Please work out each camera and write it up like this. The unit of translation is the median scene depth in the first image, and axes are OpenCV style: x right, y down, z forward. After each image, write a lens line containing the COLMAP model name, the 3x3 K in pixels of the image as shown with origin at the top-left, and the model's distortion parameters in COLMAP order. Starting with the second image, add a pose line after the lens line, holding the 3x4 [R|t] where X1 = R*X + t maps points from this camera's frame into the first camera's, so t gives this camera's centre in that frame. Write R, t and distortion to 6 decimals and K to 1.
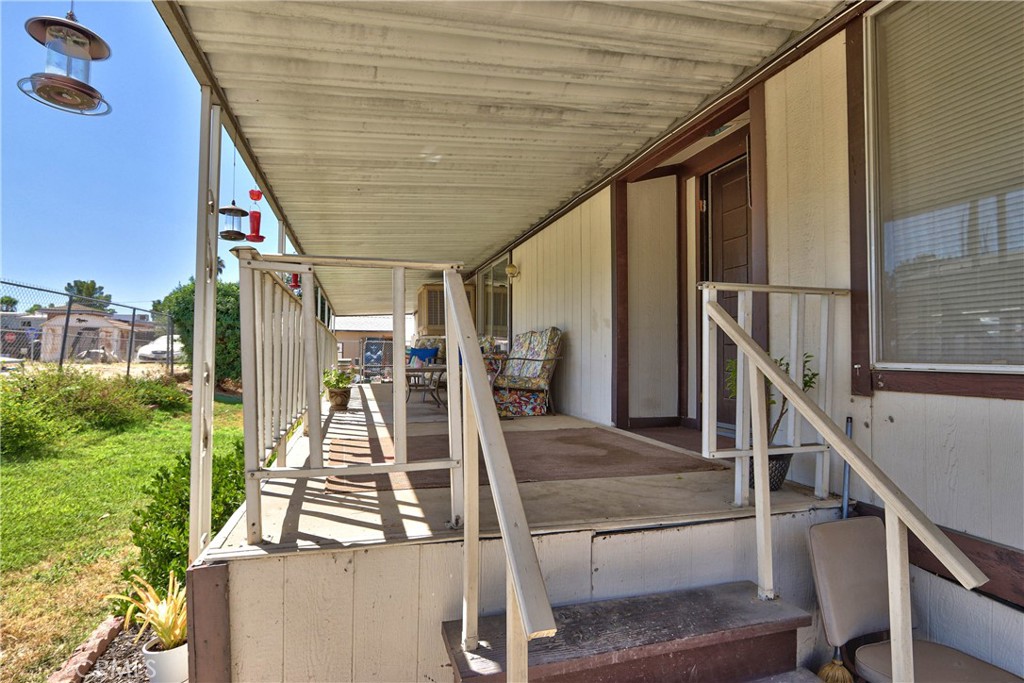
lens RADIAL K [[507.3, 0, 493.0], [0, 507.3, 344.0], [0, 0, 1]] dist [-0.011196, 0.000297]
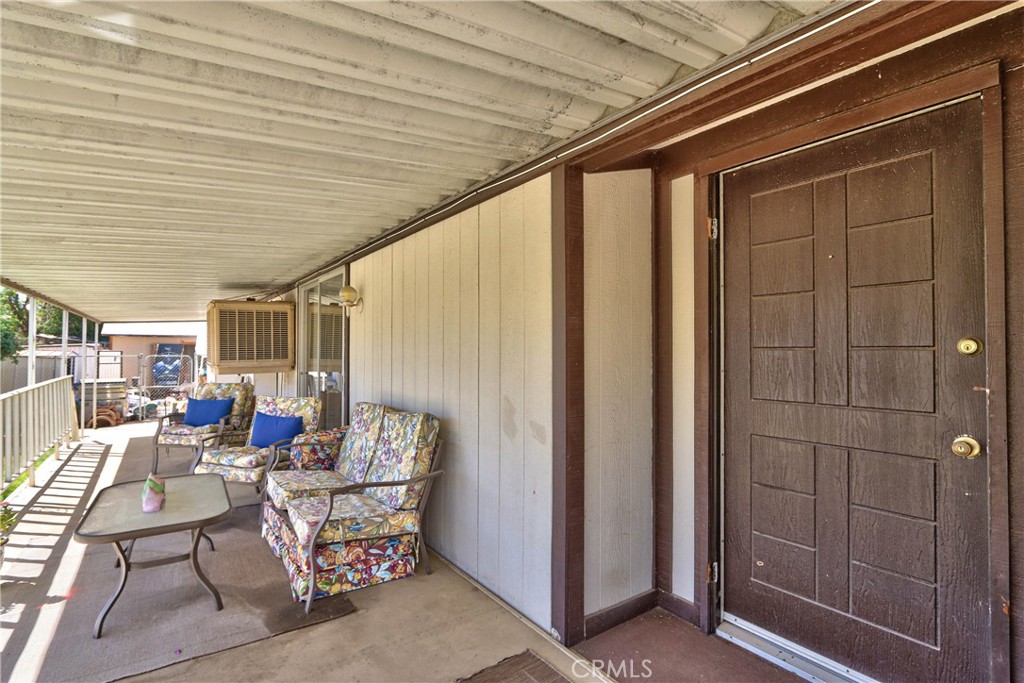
lens RADIAL K [[507.3, 0, 493.0], [0, 507.3, 344.0], [0, 0, 1]] dist [-0.011196, 0.000297]
pose [[0.948559, 0.004624, 0.316567, 0.009594], [-0.006296, 0.999971, 0.004260, -0.131028], [-0.316538, -0.006035, 0.948561, 0.490338]]
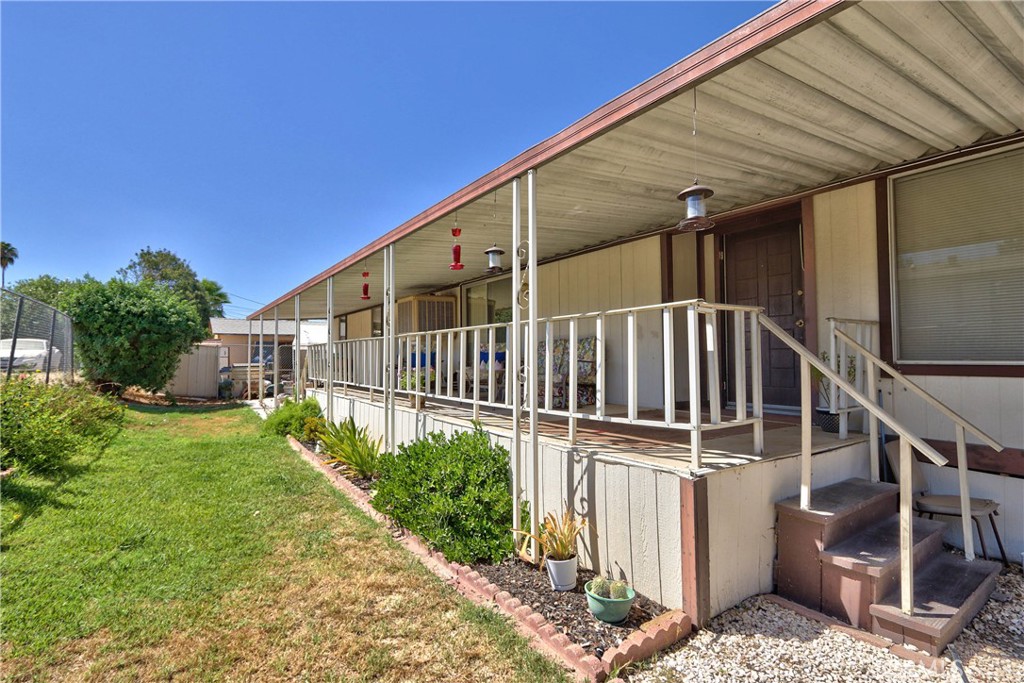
lens RADIAL K [[490.7, 0, 490.8], [0, 490.7, 347.2], [0, 0, 1]] dist [-0.003696, -0.000326]
pose [[0.951219, -0.002992, 0.308503, -0.602396], [0.002858, 0.999996, 0.000887, -0.009243], [-0.308504, 0.000038, 0.951223, -0.141233]]
